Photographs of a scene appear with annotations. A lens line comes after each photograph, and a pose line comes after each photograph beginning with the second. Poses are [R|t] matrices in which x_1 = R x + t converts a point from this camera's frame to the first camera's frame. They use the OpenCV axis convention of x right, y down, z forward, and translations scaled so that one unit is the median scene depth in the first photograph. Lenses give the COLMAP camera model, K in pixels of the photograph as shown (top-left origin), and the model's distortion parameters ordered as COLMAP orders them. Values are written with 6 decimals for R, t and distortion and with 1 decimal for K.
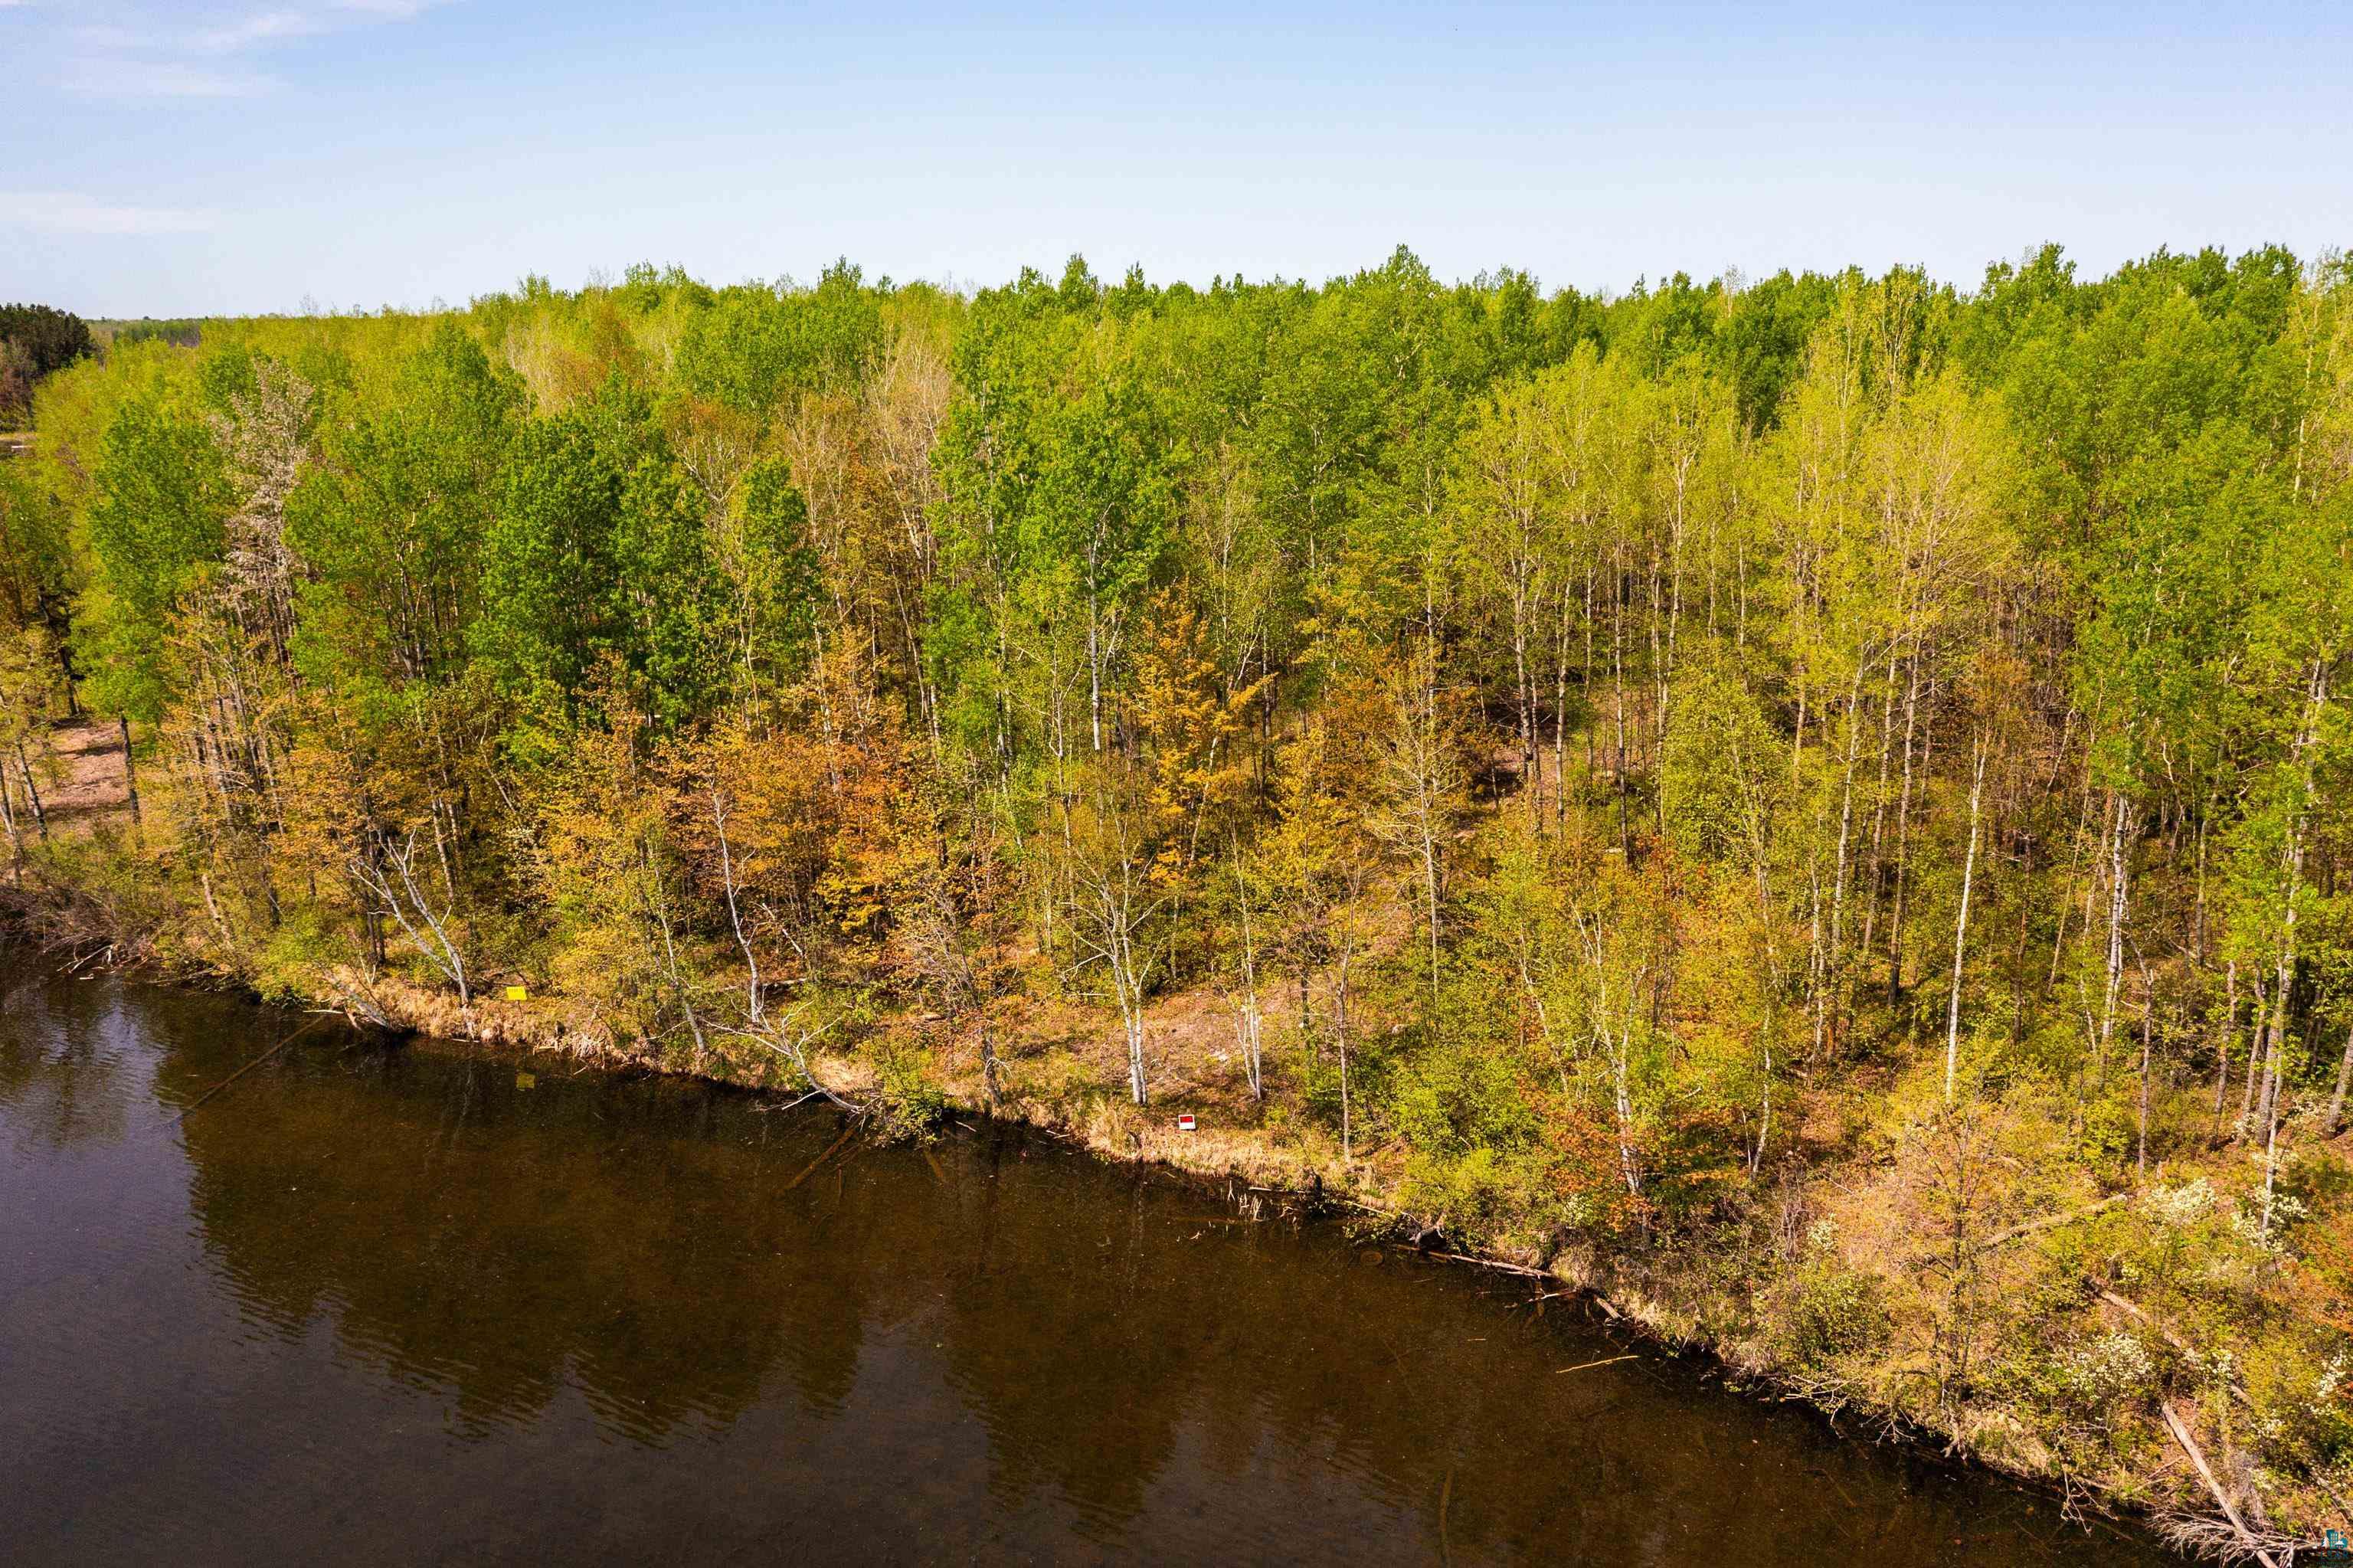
lens RADIAL K [[1887.2, 0, 1133.9], [0, 1887.2, 739.5], [0, 0, 1]] dist [-0.033917, 0.013011]
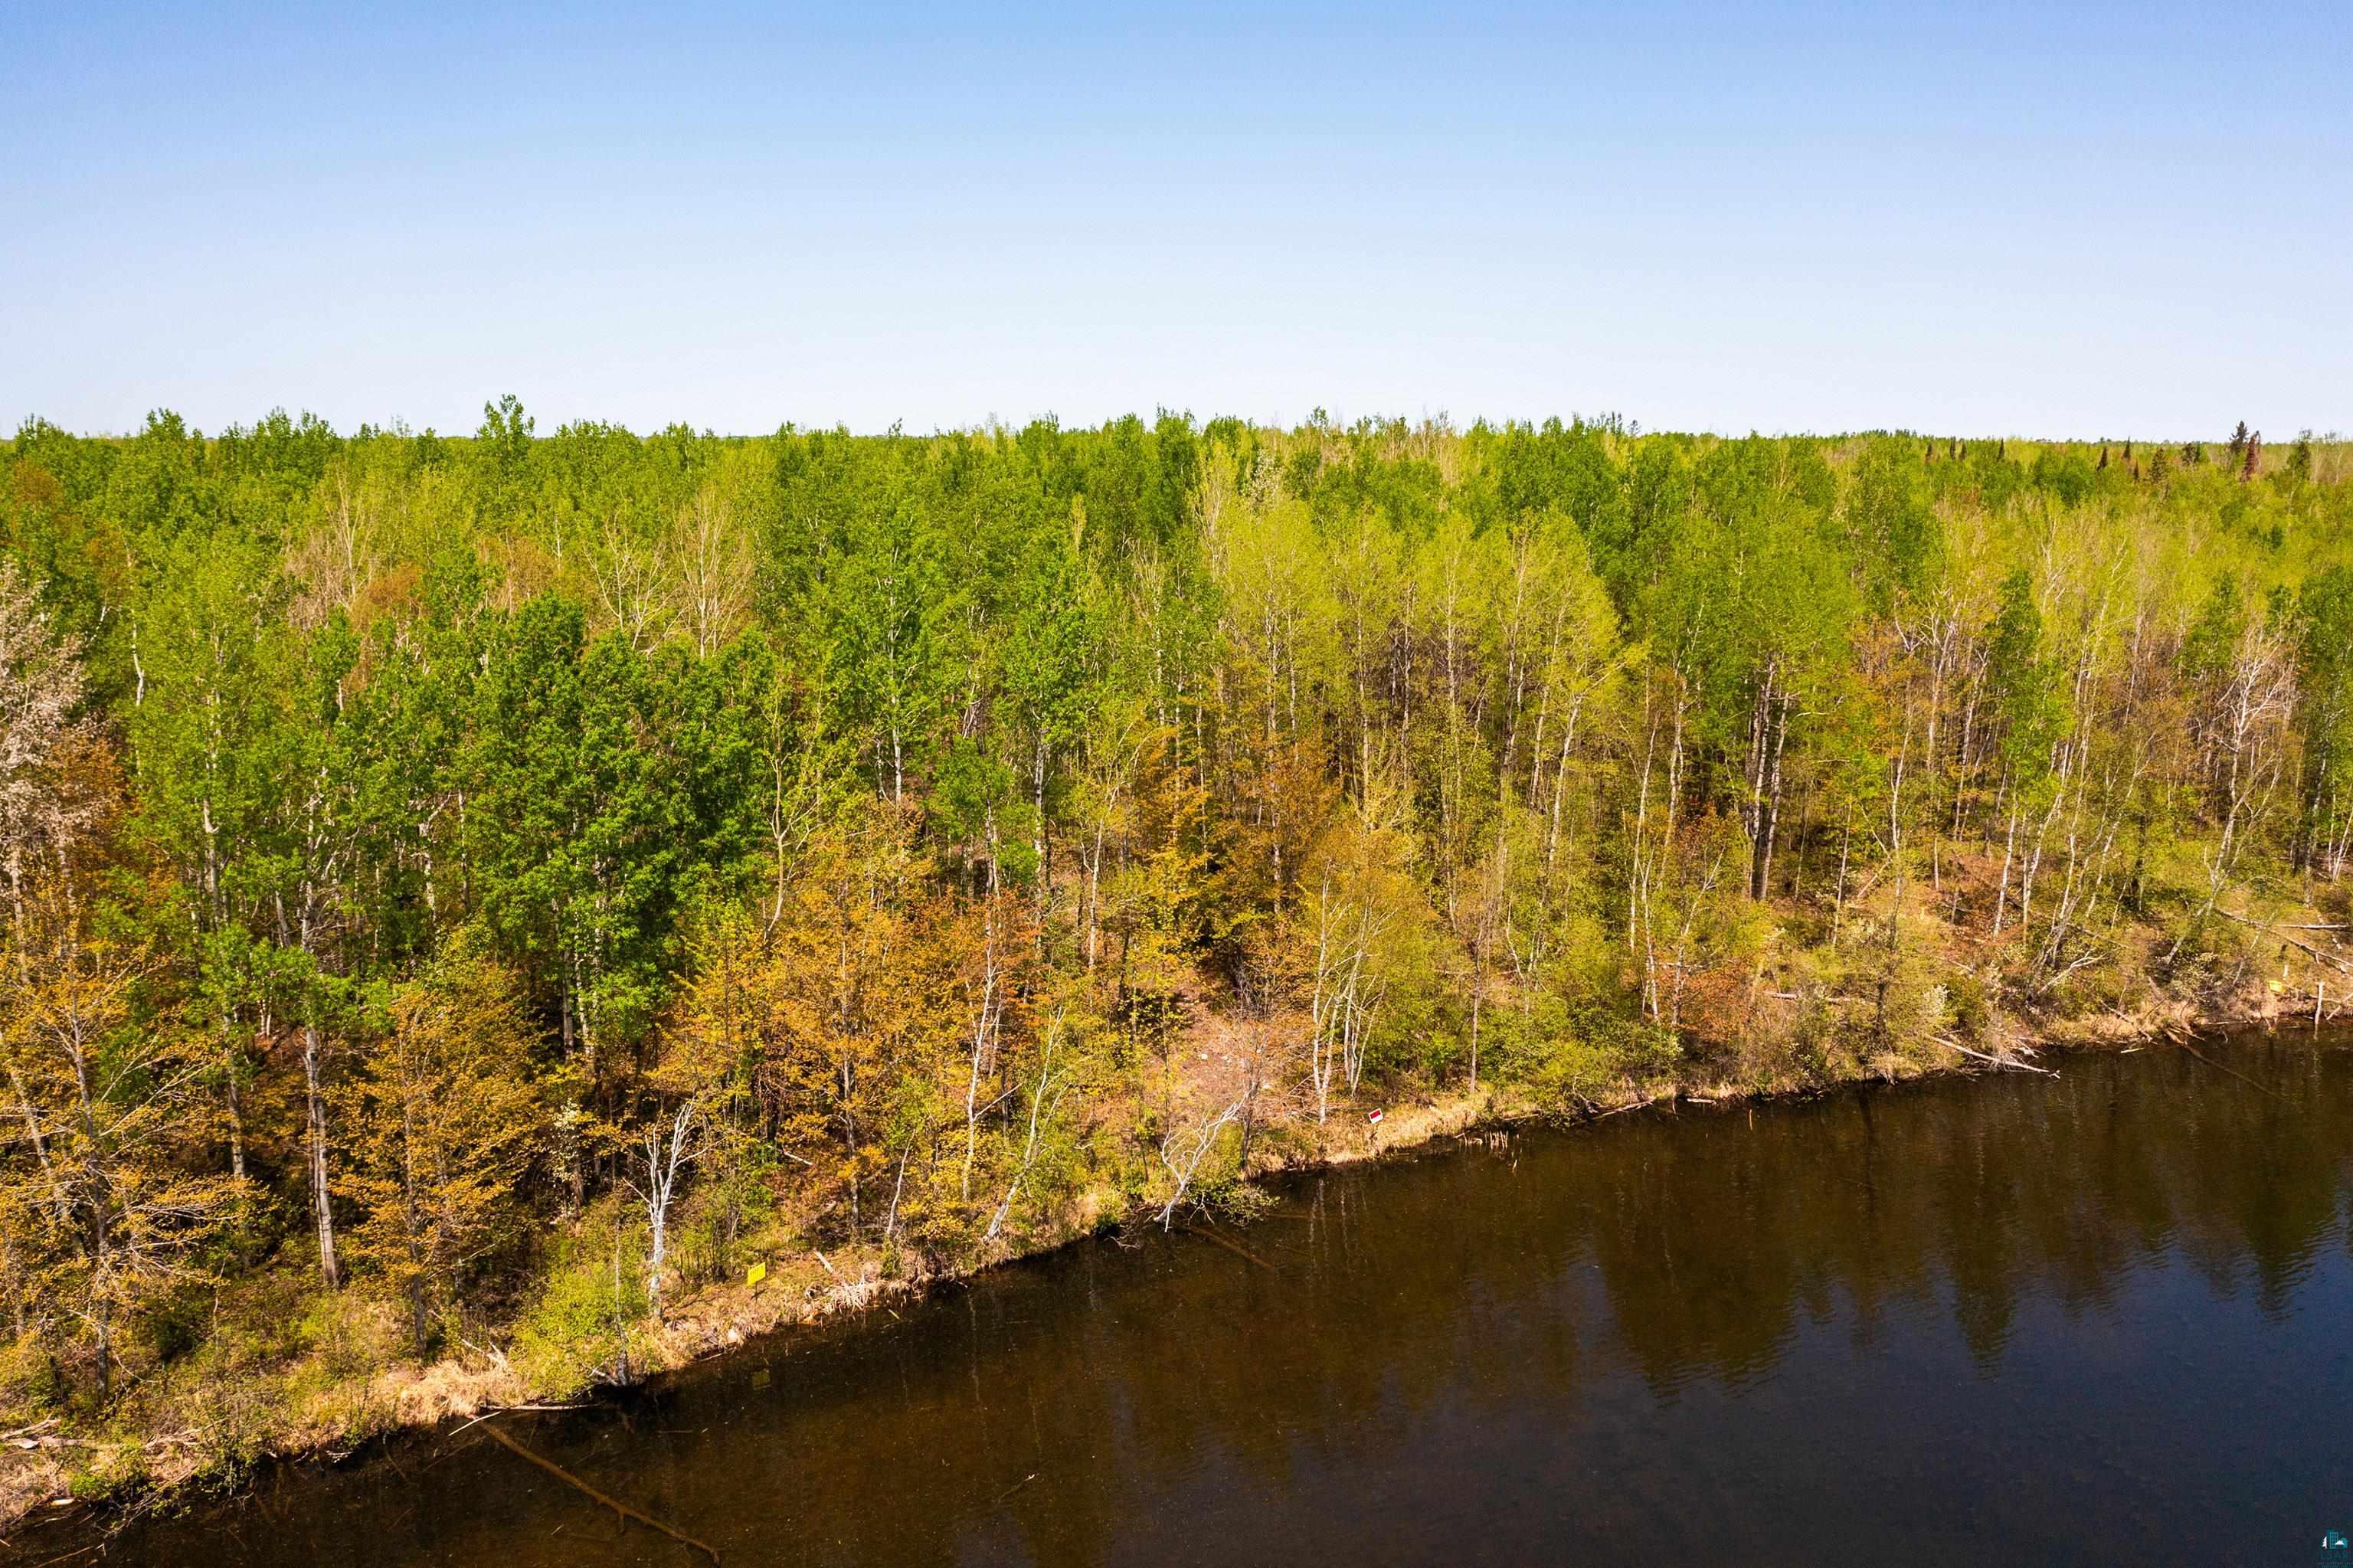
lens RADIAL K [[1887.2, 0, 1174.2], [0, 1887.2, 788.6], [0, 0, 1]] dist [-0.033917, 0.013011]
pose [[0.489969, -0.140456, 0.860350, -1.031880], [0.186533, 0.980968, 0.053917, -0.095135], [-0.851549, 0.134066, 0.506844, 0.442048]]
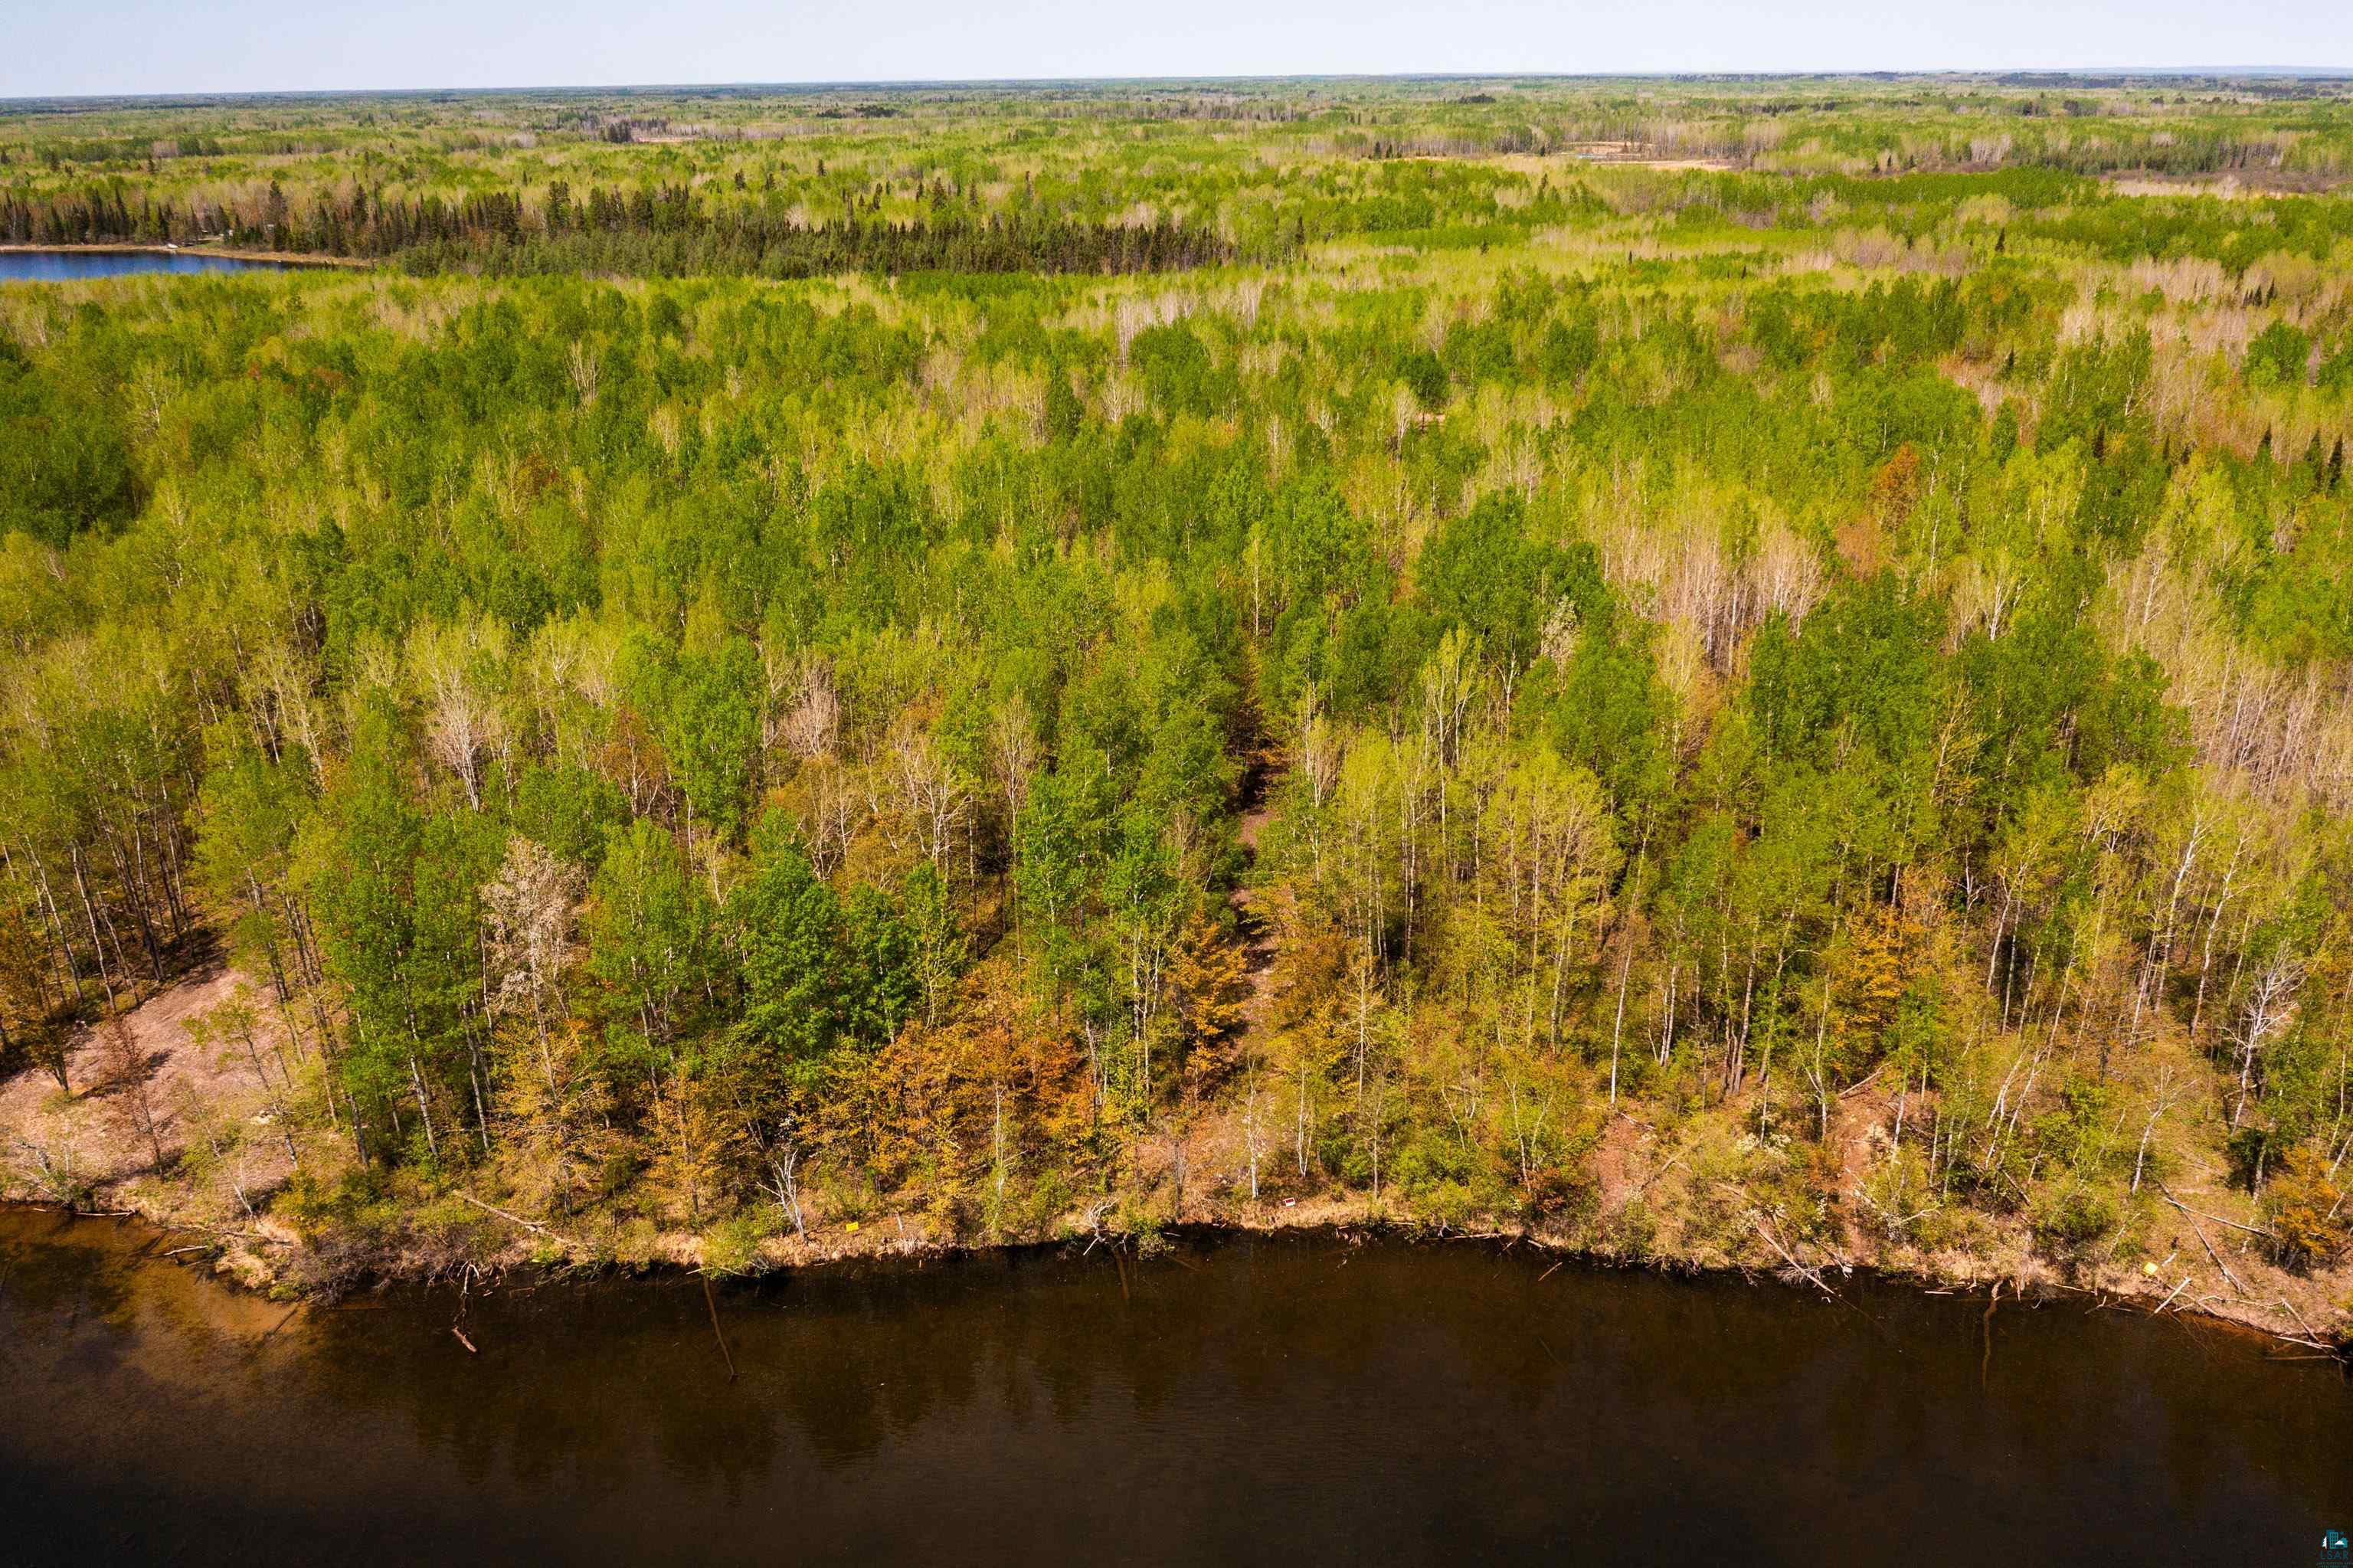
lens RADIAL K [[1887.2, 0, 1189.7], [0, 1887.2, 804.0], [0, 0, 1]] dist [-0.033917, 0.013011]
pose [[0.865424, -0.178726, 0.468080, -0.858369], [0.109793, 0.979156, 0.170876, -0.516557], [-0.488863, -0.096489, 0.867008, -0.558897]]
